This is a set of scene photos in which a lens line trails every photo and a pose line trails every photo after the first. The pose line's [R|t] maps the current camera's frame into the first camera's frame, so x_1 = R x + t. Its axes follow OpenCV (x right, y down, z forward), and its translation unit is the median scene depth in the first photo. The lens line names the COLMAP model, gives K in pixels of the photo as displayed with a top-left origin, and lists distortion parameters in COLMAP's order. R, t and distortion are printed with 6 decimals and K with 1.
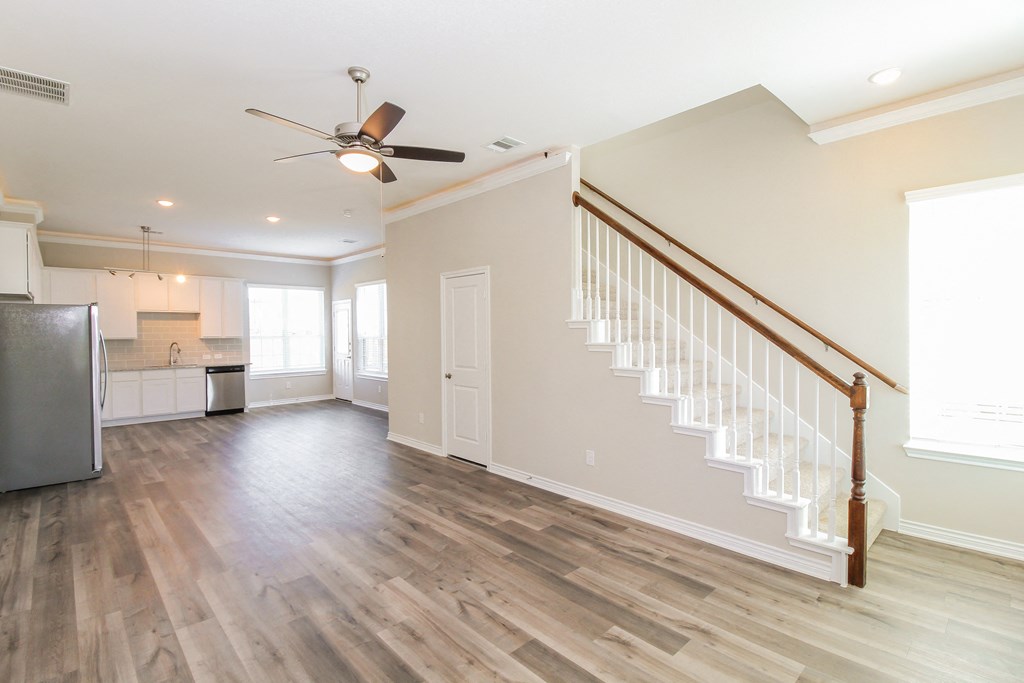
lens RADIAL K [[478.2, 0, 510.5], [0, 478.2, 338.5], [0, 0, 1]] dist [0.022187, 0.000147]
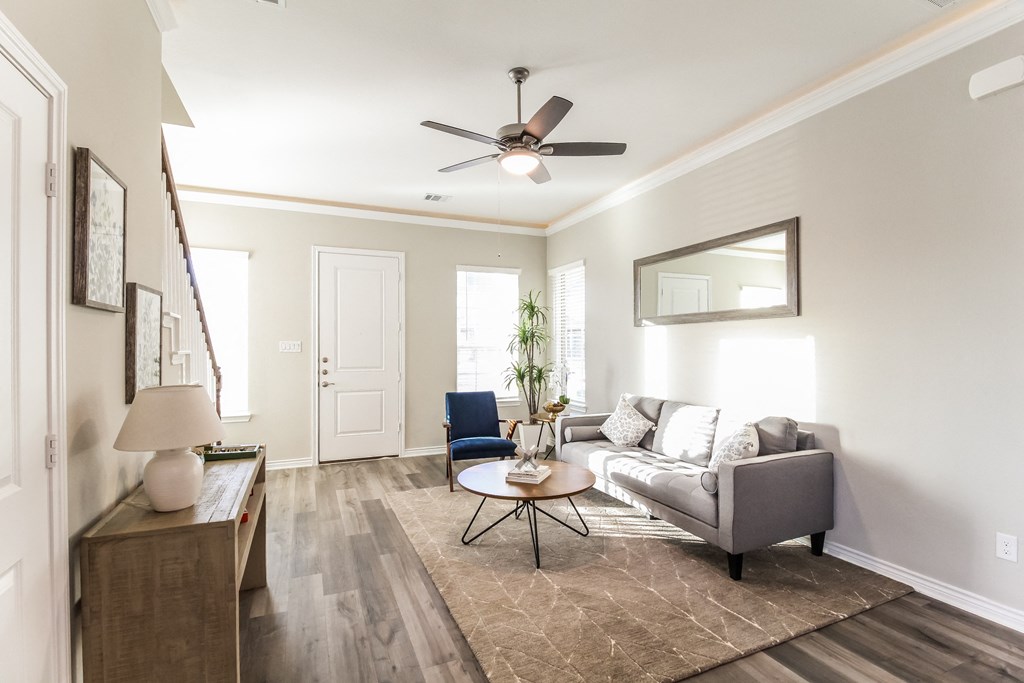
lens RADIAL K [[478.2, 0, 510.3], [0, 478.2, 344.3], [0, 0, 1]] dist [0.022187, 0.000147]
pose [[-0.938666, 0.006749, 0.344762, -0.556552], [0.010694, 0.999897, 0.009540, -0.002640], [-0.344662, 0.012642, -0.938642, 1.711062]]
